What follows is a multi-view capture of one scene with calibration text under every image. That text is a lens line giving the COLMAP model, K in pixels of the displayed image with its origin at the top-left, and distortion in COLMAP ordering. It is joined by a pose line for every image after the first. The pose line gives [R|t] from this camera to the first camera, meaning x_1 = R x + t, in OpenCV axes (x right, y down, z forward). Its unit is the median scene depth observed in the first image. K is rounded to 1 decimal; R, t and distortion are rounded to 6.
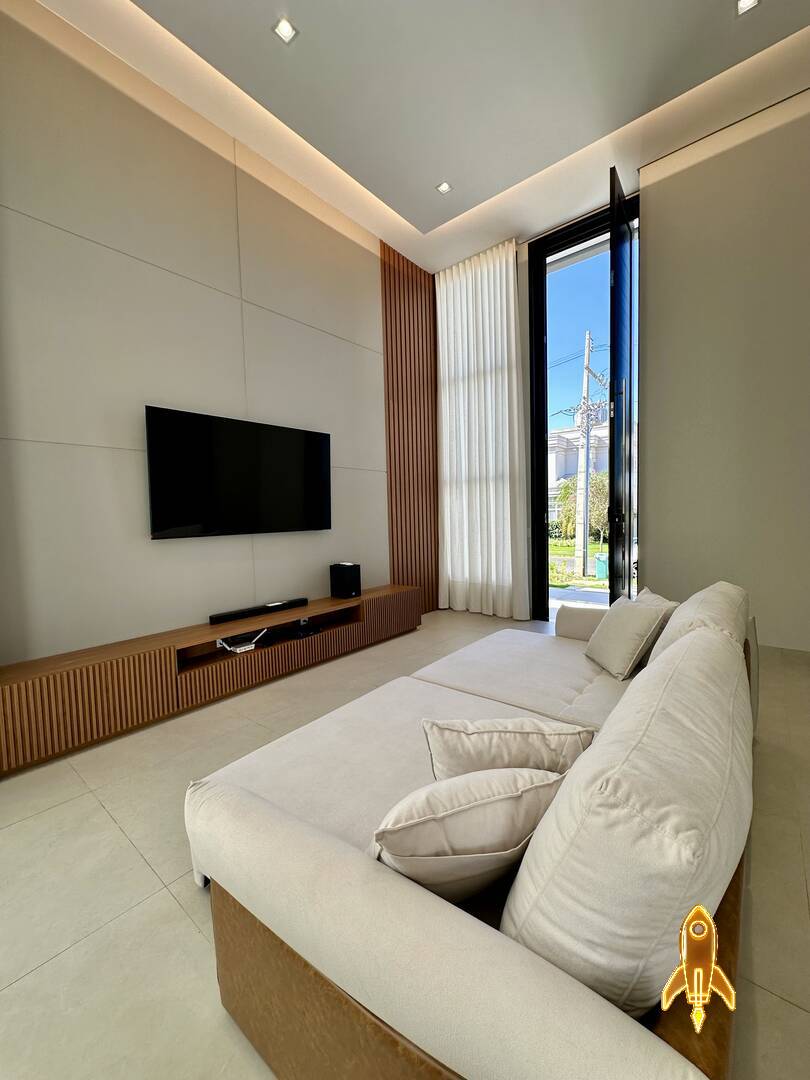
lens RADIAL K [[429.5, 0, 409.0], [0, 429.5, 541.2], [0, 0, 1]] dist [-0.002482, 0.000756]
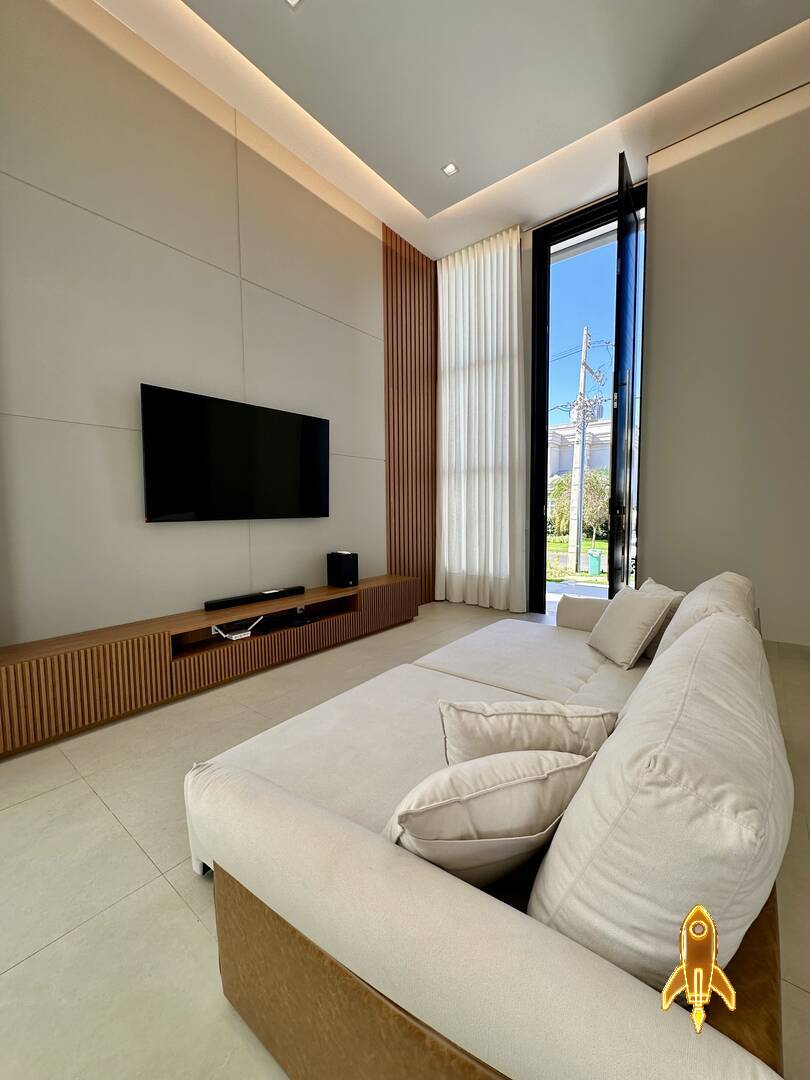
lens RADIAL K [[429.5, 0, 408.7], [0, 429.5, 541.1], [0, 0, 1]] dist [-0.002482, 0.000756]
pose [[0.999720, 0.015824, 0.017604, -0.017383], [-0.016033, 0.999802, 0.011760, 0.014653], [-0.017415, -0.012039, 0.999776, 0.014301]]
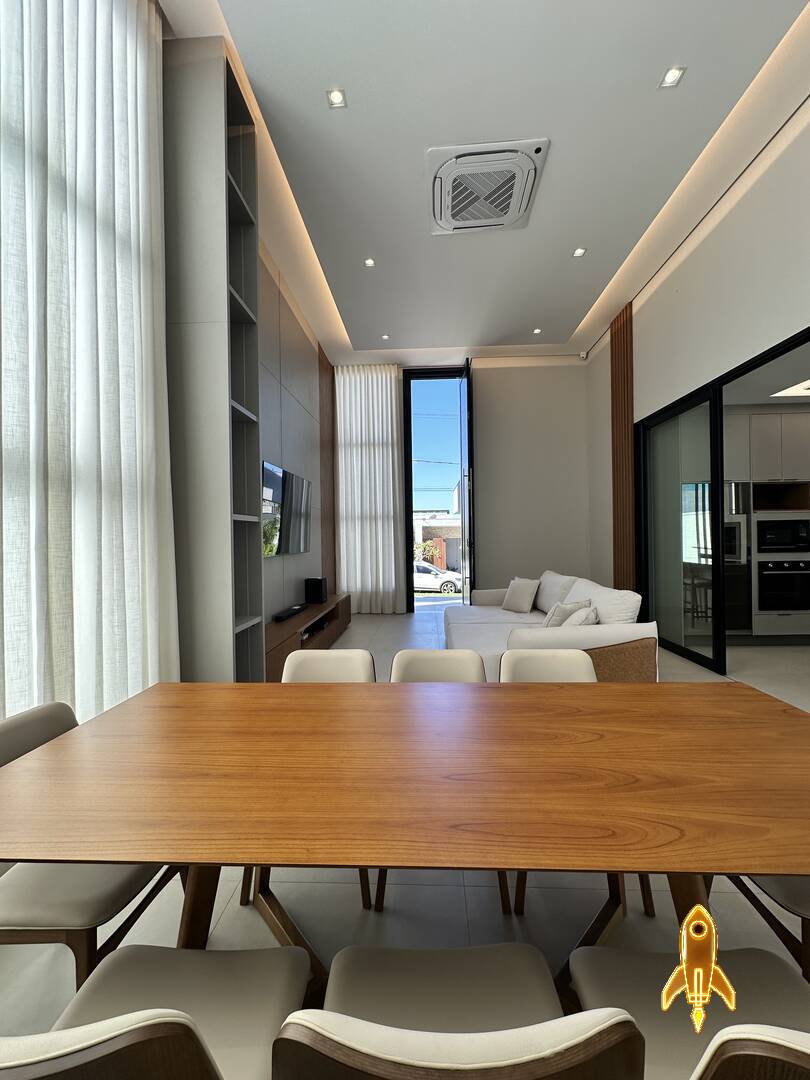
lens RADIAL K [[429.5, 0, 400.7], [0, 429.5, 541.8], [0, 0, 1]] dist [-0.002482, 0.000756]
pose [[0.812714, 0.012560, 0.582527, -0.842178], [0.024266, 0.998171, -0.055377, 0.024850], [-0.582157, 0.059141, 0.810923, -0.299823]]
